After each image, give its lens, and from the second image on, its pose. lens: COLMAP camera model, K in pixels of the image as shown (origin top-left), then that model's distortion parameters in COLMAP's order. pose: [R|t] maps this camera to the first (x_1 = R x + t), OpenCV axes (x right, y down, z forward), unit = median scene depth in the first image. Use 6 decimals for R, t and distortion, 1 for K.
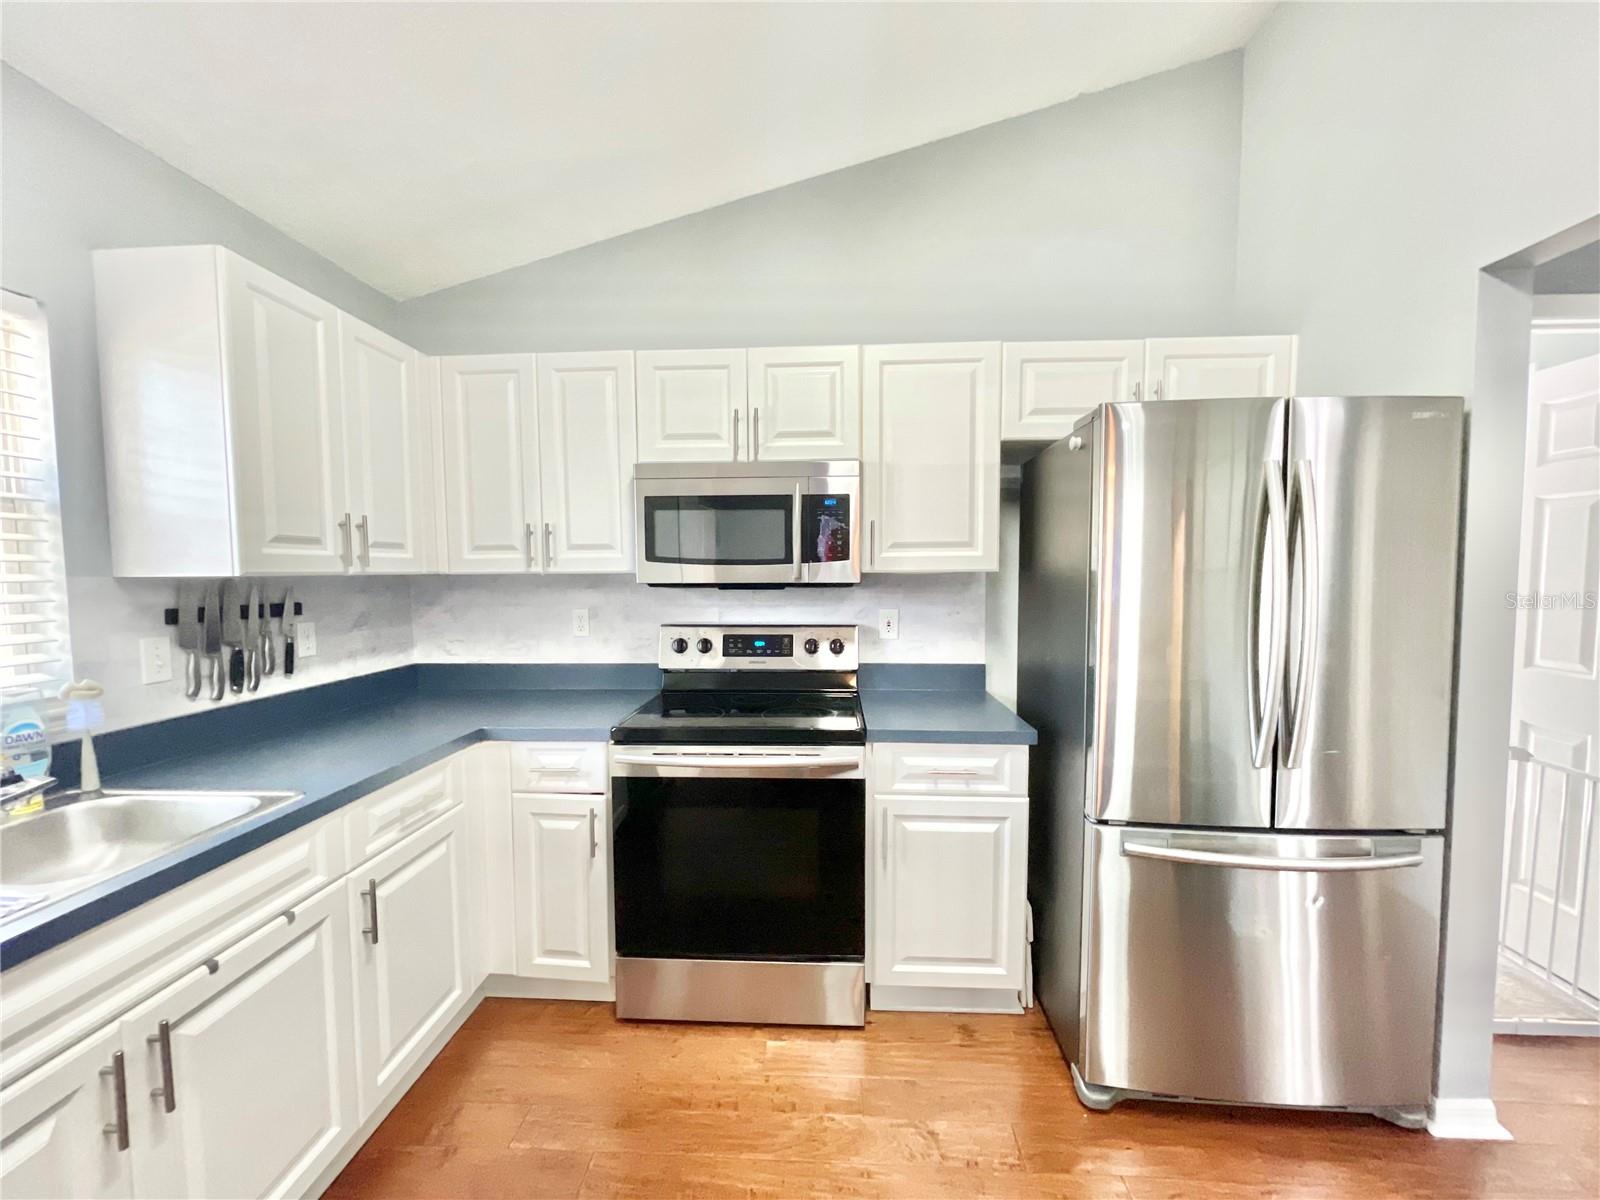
lens RADIAL K [[643.5, 0, 794.9], [0, 643.5, 605.4], [0, 0, 1]] dist [0.000399, -0.000096]
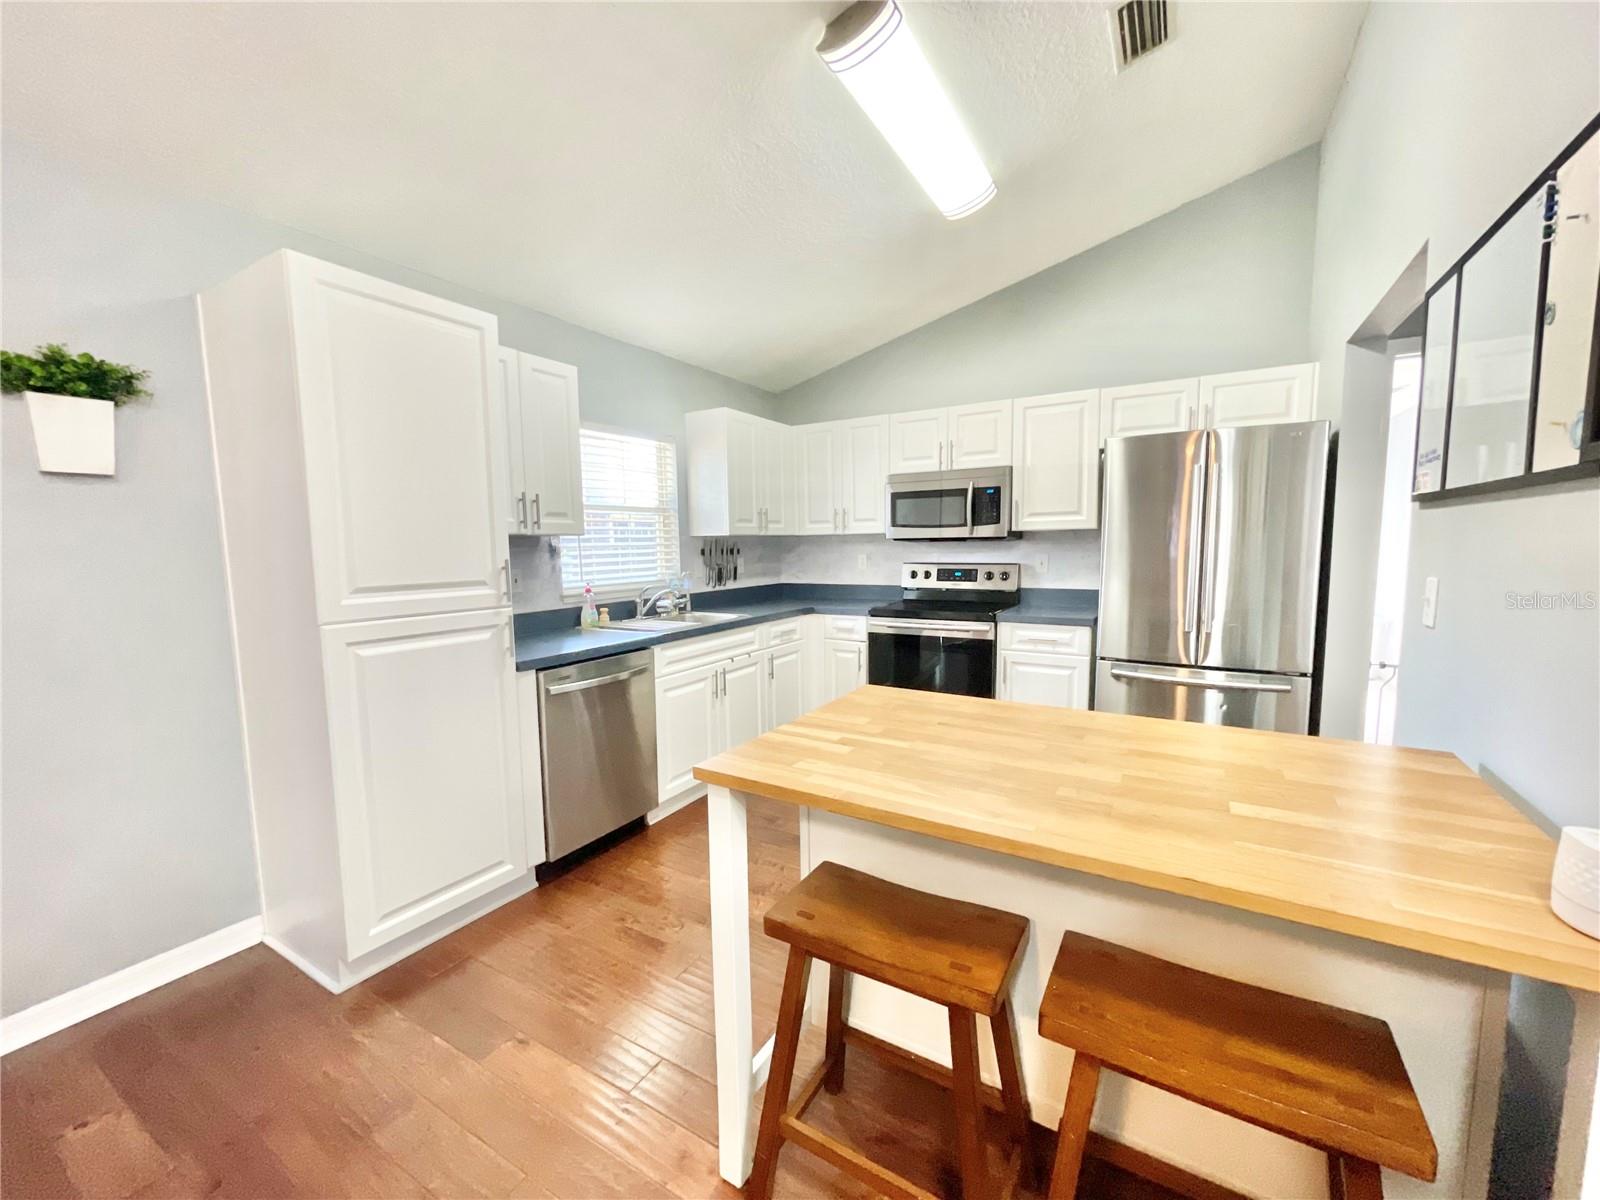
lens RADIAL K [[643.5, 0, 794.9], [0, 643.5, 605.4], [0, 0, 1]] dist [0.000399, -0.000096]
pose [[0.883639, 0.037889, -0.466634, 0.425943], [-0.015596, 0.998549, 0.051544, 0.071966], [0.467910, -0.038269, 0.882947, -0.845882]]
